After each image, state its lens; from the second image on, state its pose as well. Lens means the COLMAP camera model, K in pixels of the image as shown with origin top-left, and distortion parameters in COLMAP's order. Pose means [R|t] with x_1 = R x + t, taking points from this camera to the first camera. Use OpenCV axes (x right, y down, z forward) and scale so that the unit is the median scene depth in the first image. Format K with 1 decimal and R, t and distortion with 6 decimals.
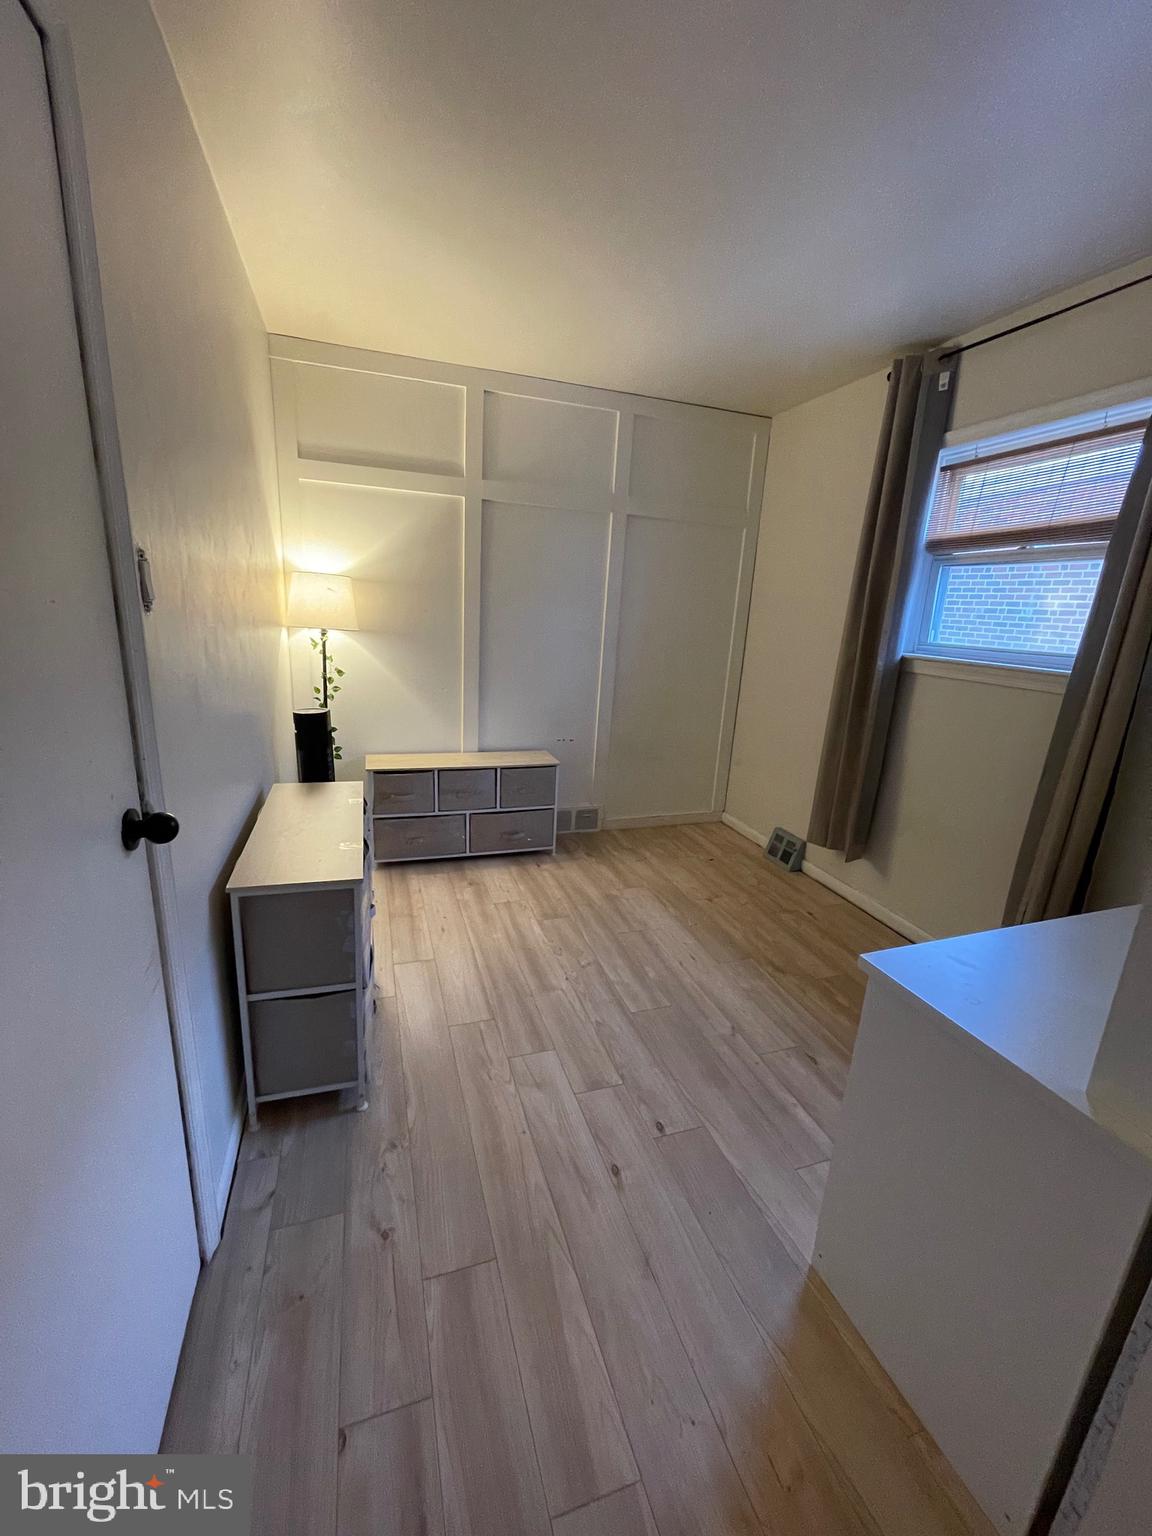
lens RADIAL K [[616.6, 0, 575.3], [0, 616.6, 768.1], [0, 0, 1]] dist [-0.008221, 0.000429]
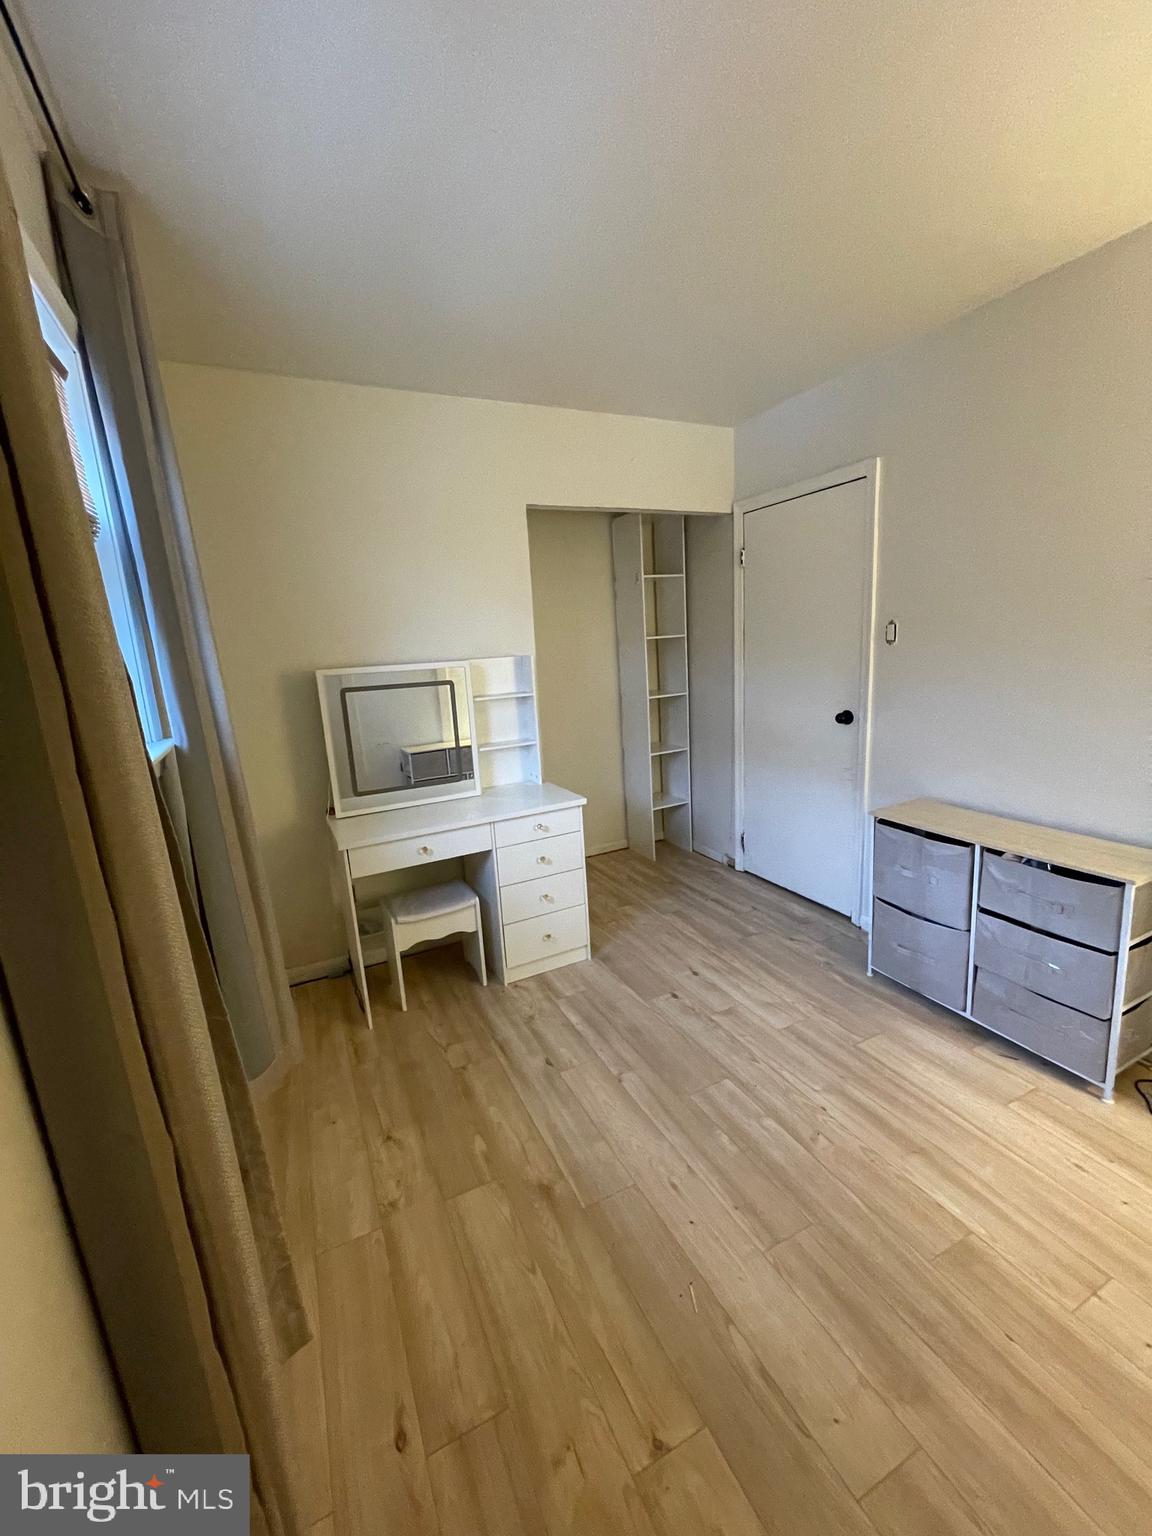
lens RADIAL K [[616.6, 0, 579.0], [0, 616.6, 768.5], [0, 0, 1]] dist [-0.008221, 0.000429]
pose [[-0.991020, 0.035489, -0.128916, 0.425480], [-0.025299, 0.896953, 0.441402, -0.432138], [0.131297, 0.440700, -0.888001, 1.625610]]
